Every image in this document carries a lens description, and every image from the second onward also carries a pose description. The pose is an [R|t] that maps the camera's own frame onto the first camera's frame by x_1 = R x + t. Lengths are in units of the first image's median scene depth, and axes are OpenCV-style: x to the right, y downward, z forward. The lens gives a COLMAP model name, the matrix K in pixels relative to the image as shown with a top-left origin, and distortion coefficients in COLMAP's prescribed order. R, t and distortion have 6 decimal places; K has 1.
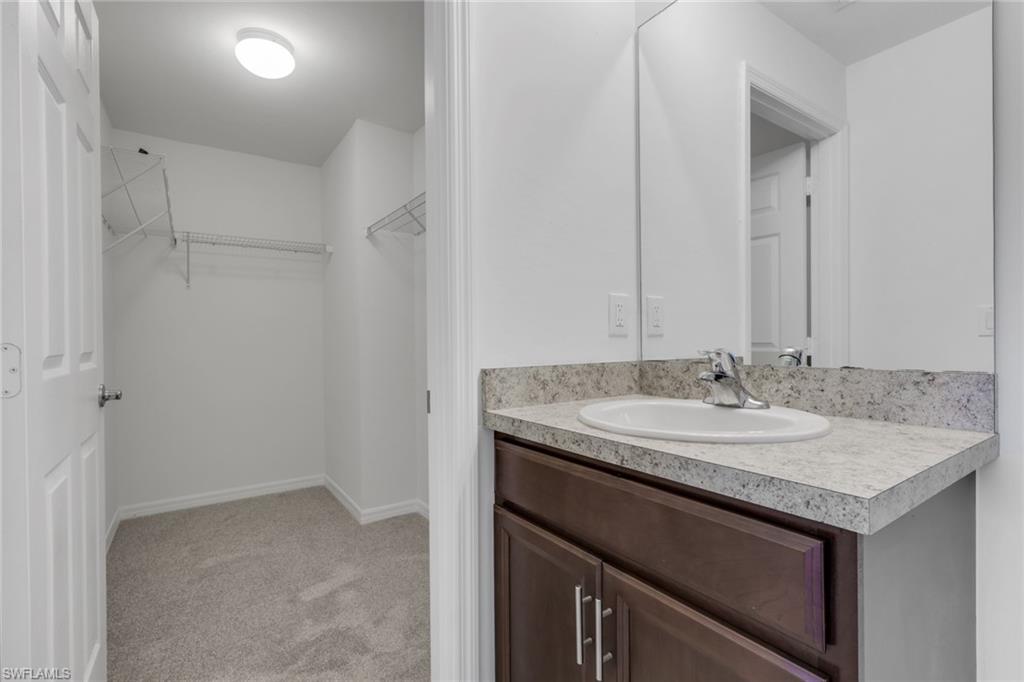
lens RADIAL K [[473.2, 0, 512.0], [0, 473.2, 341.0], [0, 0, 1]] dist [0.000249, -0.000164]
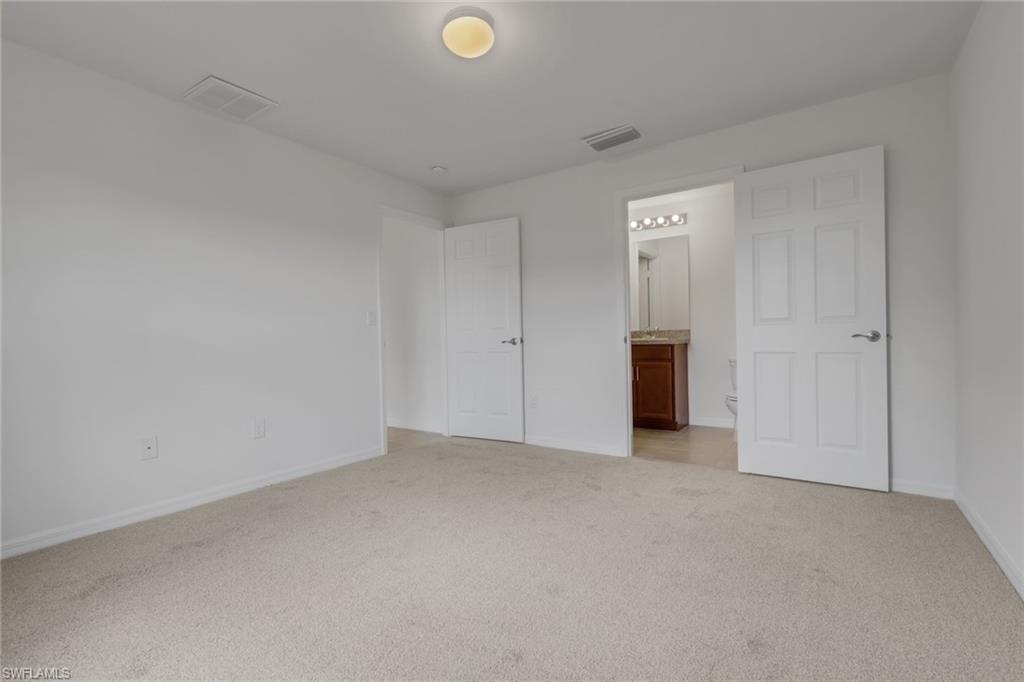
lens RADIAL K [[473.2, 0, 512.0], [0, 473.2, 341.0], [0, 0, 1]] dist [0.000249, -0.000164]
pose [[0.929843, -0.007830, 0.367874, -2.869216], [0.005220, 0.999954, 0.008090, 0.134359], [-0.367920, -0.005602, 0.929841, -3.271878]]
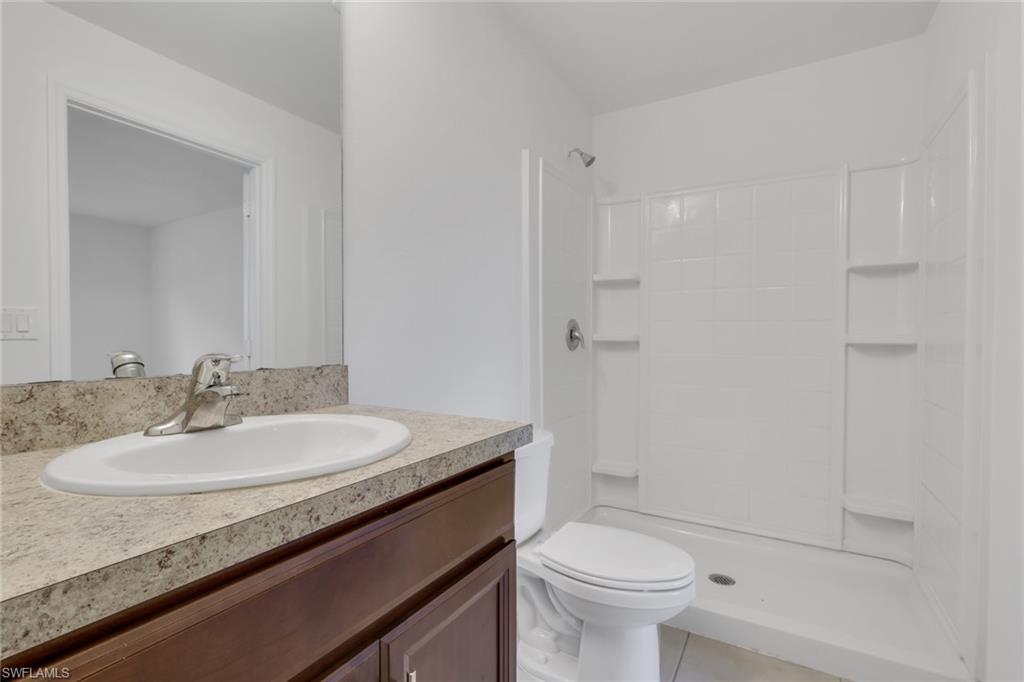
lens RADIAL K [[473.2, 0, 512.0], [0, 473.2, 341.0], [0, 0, 1]] dist [0.000249, -0.000164]
pose [[-0.432924, 0.005316, 0.901415, -0.512497], [0.005212, 0.999981, -0.003394, -0.000198], [-0.901415, 0.003229, -0.432943, 1.011493]]
